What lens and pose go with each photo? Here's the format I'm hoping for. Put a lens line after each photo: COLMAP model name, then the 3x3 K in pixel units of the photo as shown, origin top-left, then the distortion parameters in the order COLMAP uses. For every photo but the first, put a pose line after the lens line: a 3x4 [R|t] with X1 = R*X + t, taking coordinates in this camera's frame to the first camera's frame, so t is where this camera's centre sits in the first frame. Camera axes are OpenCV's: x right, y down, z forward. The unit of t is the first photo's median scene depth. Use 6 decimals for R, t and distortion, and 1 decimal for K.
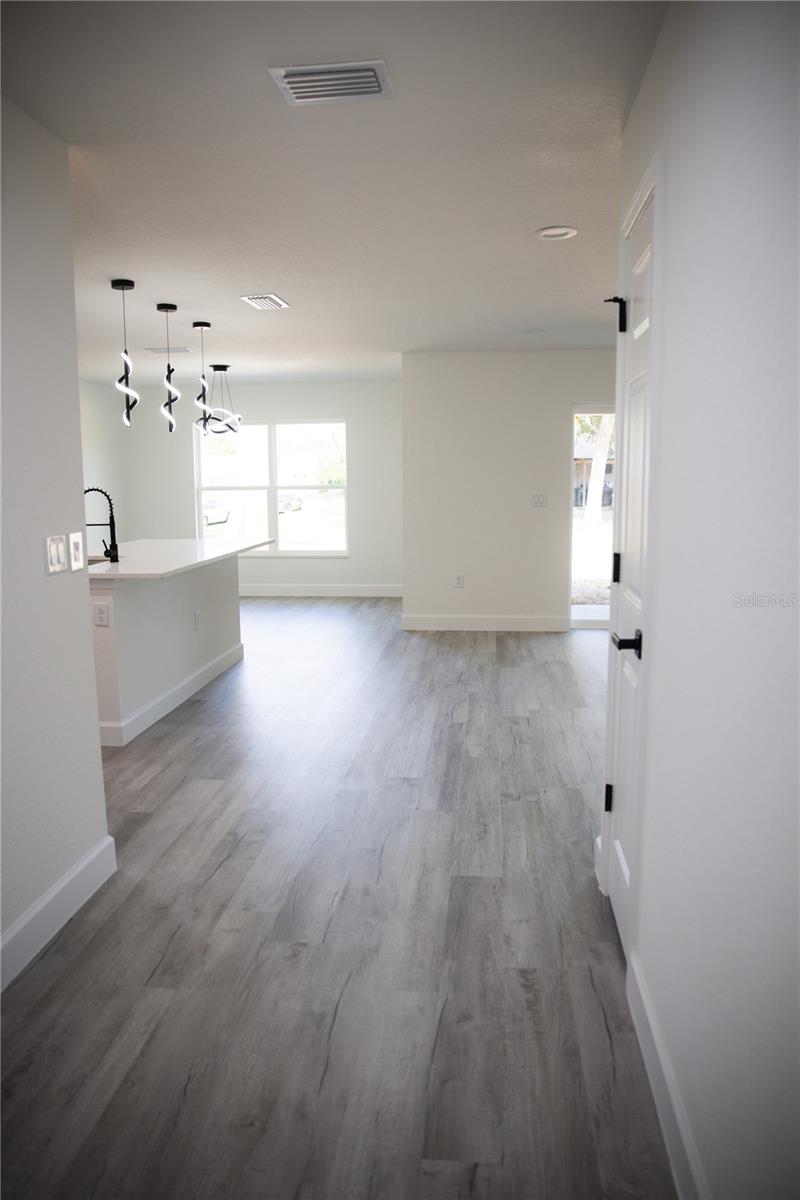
lens RADIAL K [[815.5, 0, 403.8], [0, 815.5, 601.1], [0, 0, 1]] dist [-0.075892, 0.002985]
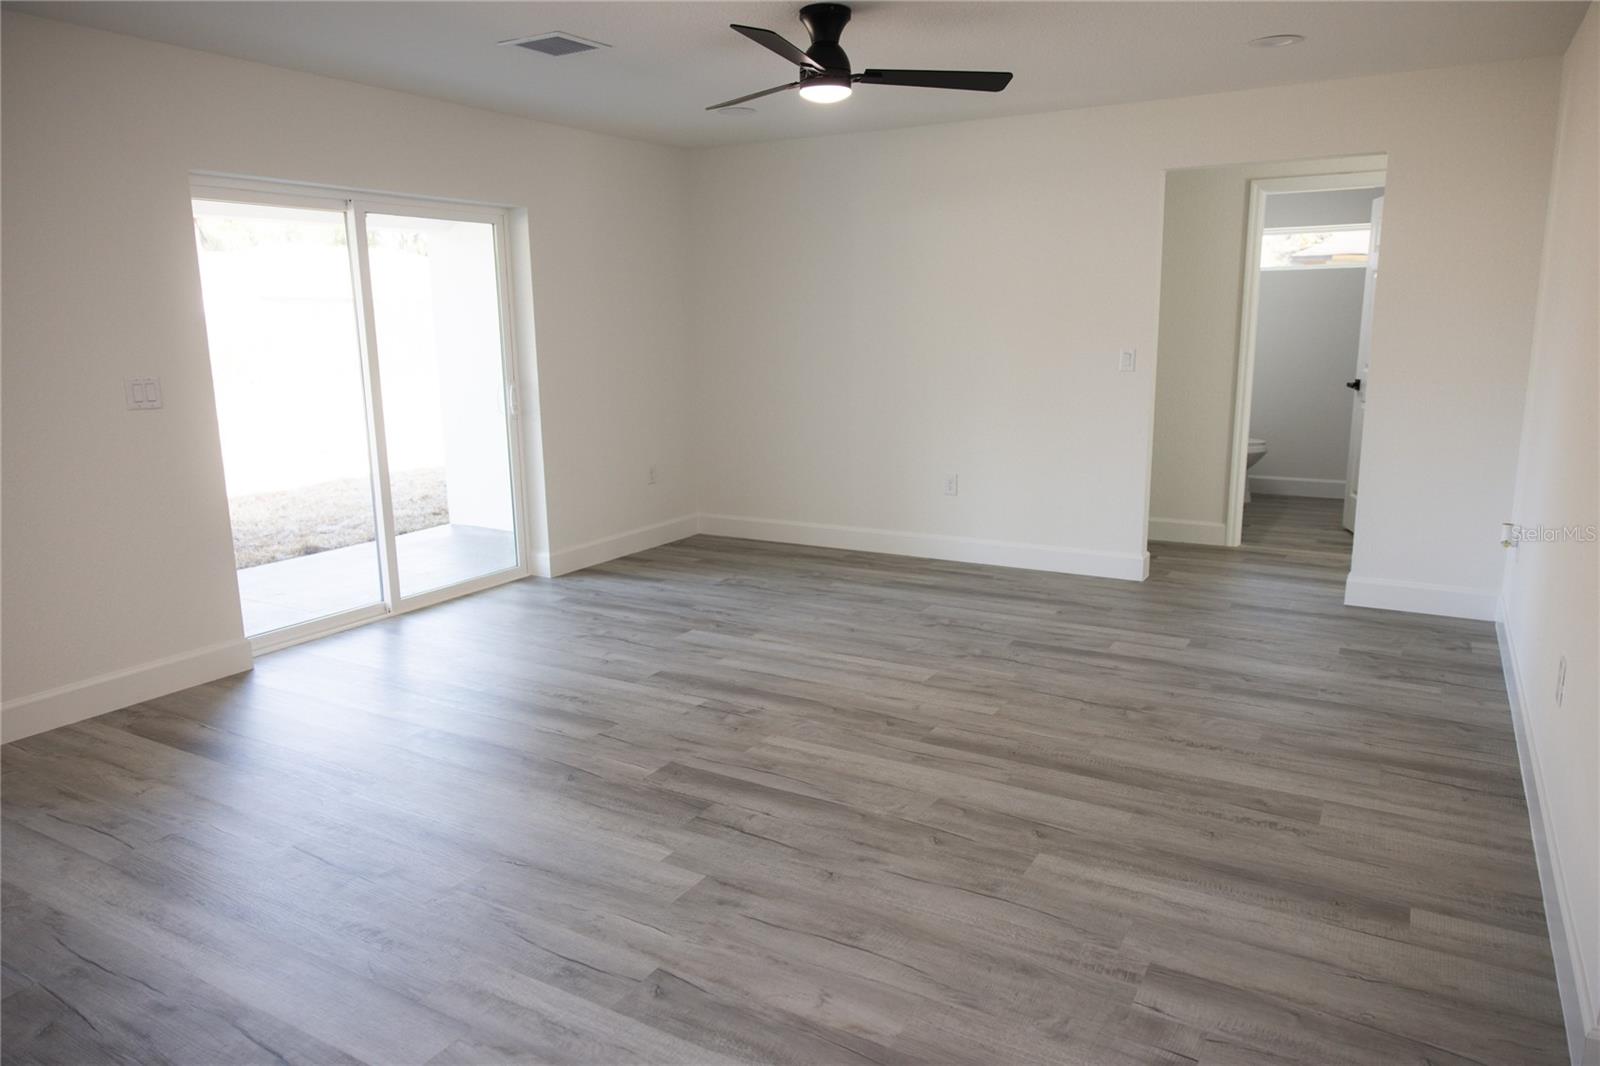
lens RADIAL K [[1061.8, 0, 802.9], [0, 1061.8, 529.2], [0, 0, 1]] dist [-0.002957, 0.005933]
pose [[0.415067, -0.178682, 0.892072, -0.336568], [0.149411, 0.980599, 0.126895, -0.120888], [-0.897438, 0.080615, 0.433711, 0.731376]]
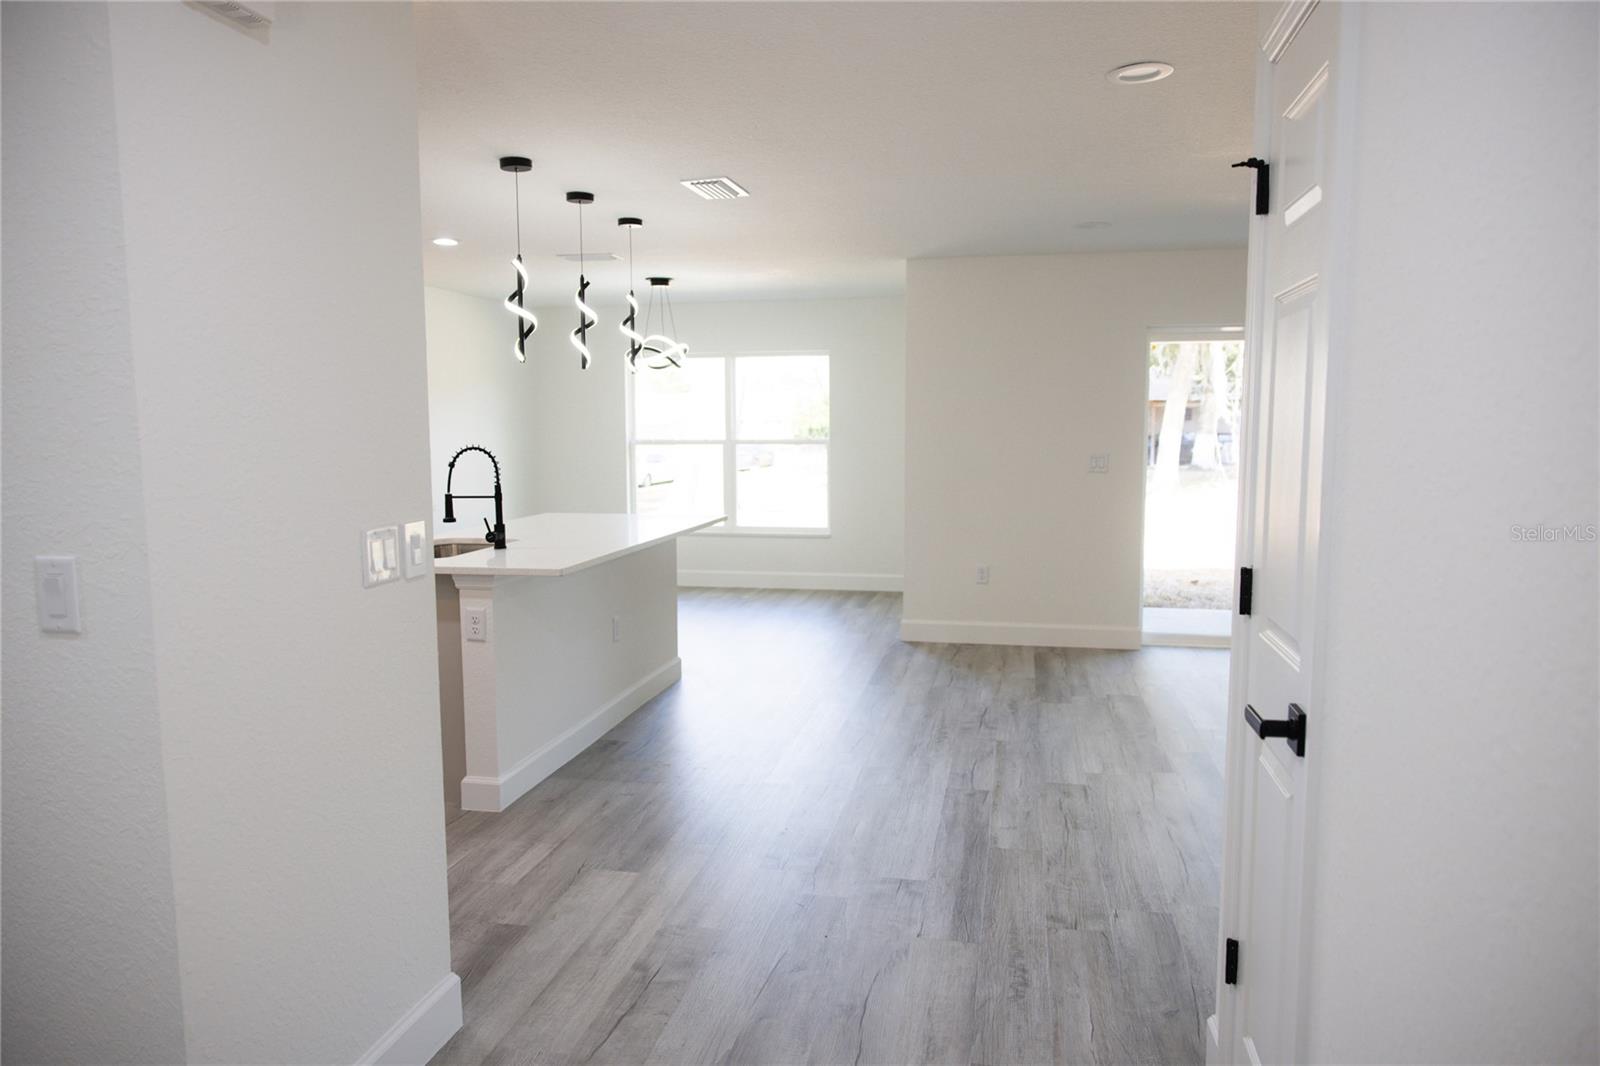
lens RADIAL K [[1061.8, 0, 802.9], [0, 1061.8, 529.2], [0, 0, 1]] dist [-0.002957, 0.005933]
pose [[0.995206, 0.013846, -0.096821, 0.000962], [-0.018804, 0.998547, -0.050492, -0.023475], [0.095981, 0.052071, 0.994020, 0.087098]]
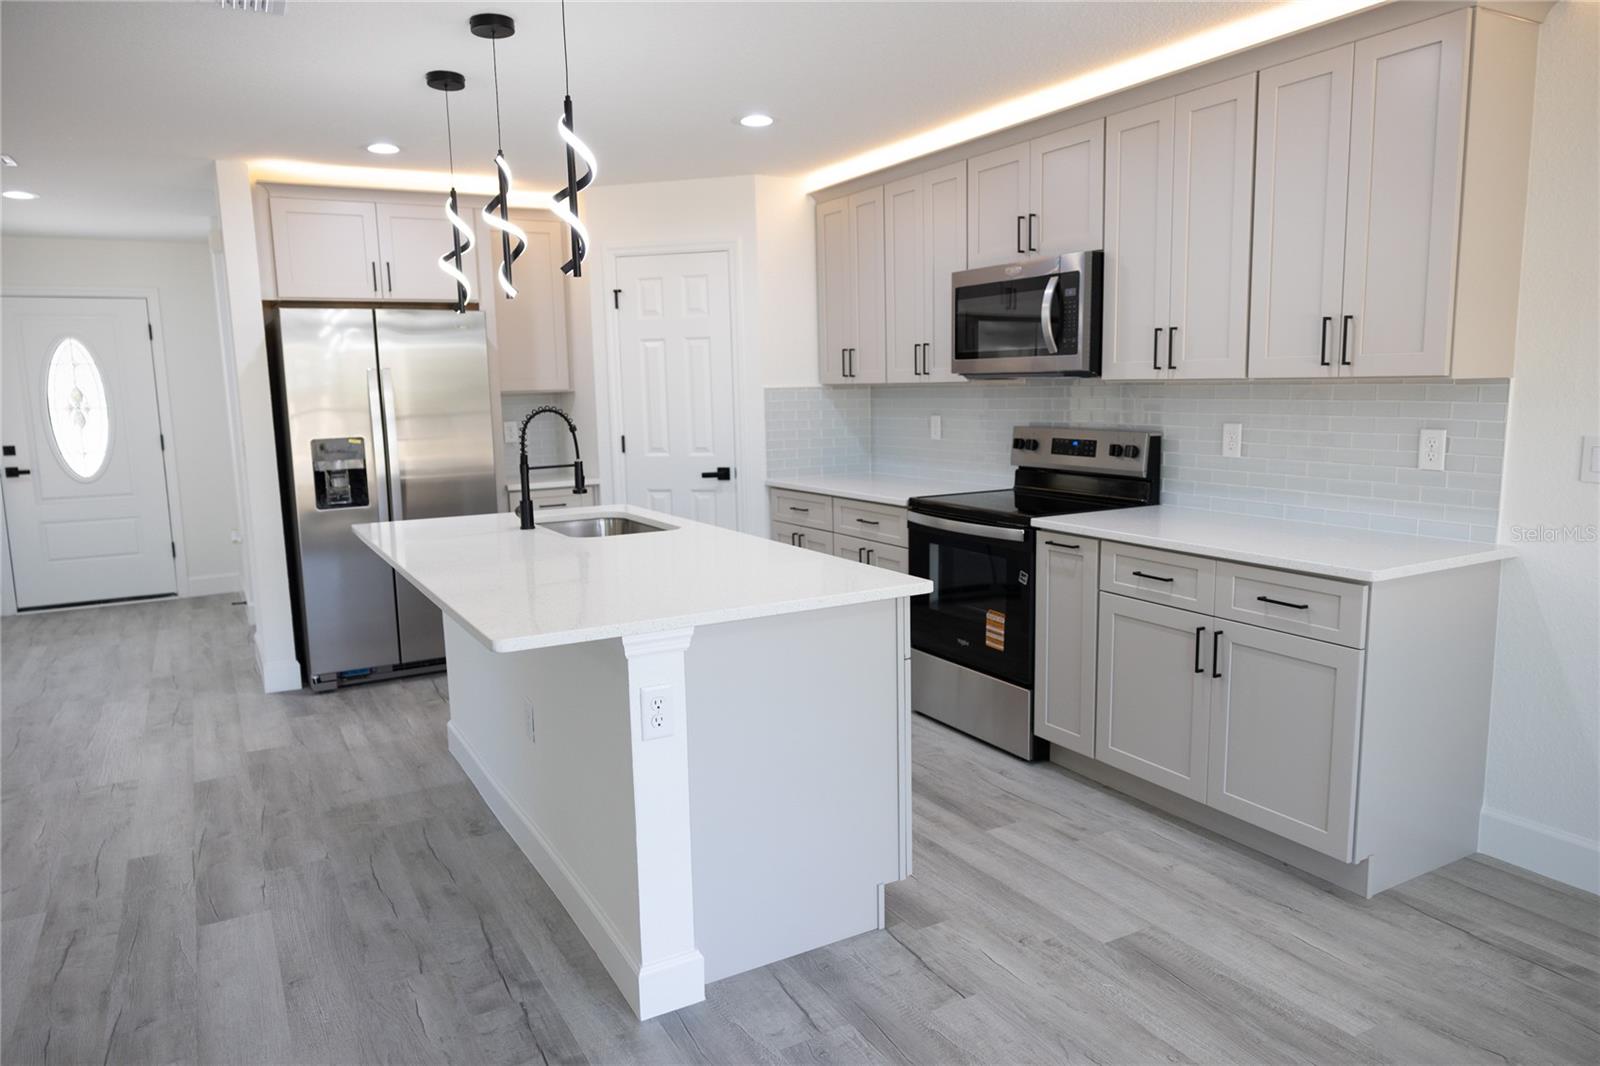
lens RADIAL K [[1058.4, 0, 798.8], [0, 1058.4, 550.6], [0, 0, 1]] dist [0.000502, 0.001874]
pose [[-0.812664, 0.113817, -0.571510, -0.068208], [-0.063385, 0.957657, 0.280849, -0.281767], [0.579275, 0.264461, -0.771039, 1.822653]]
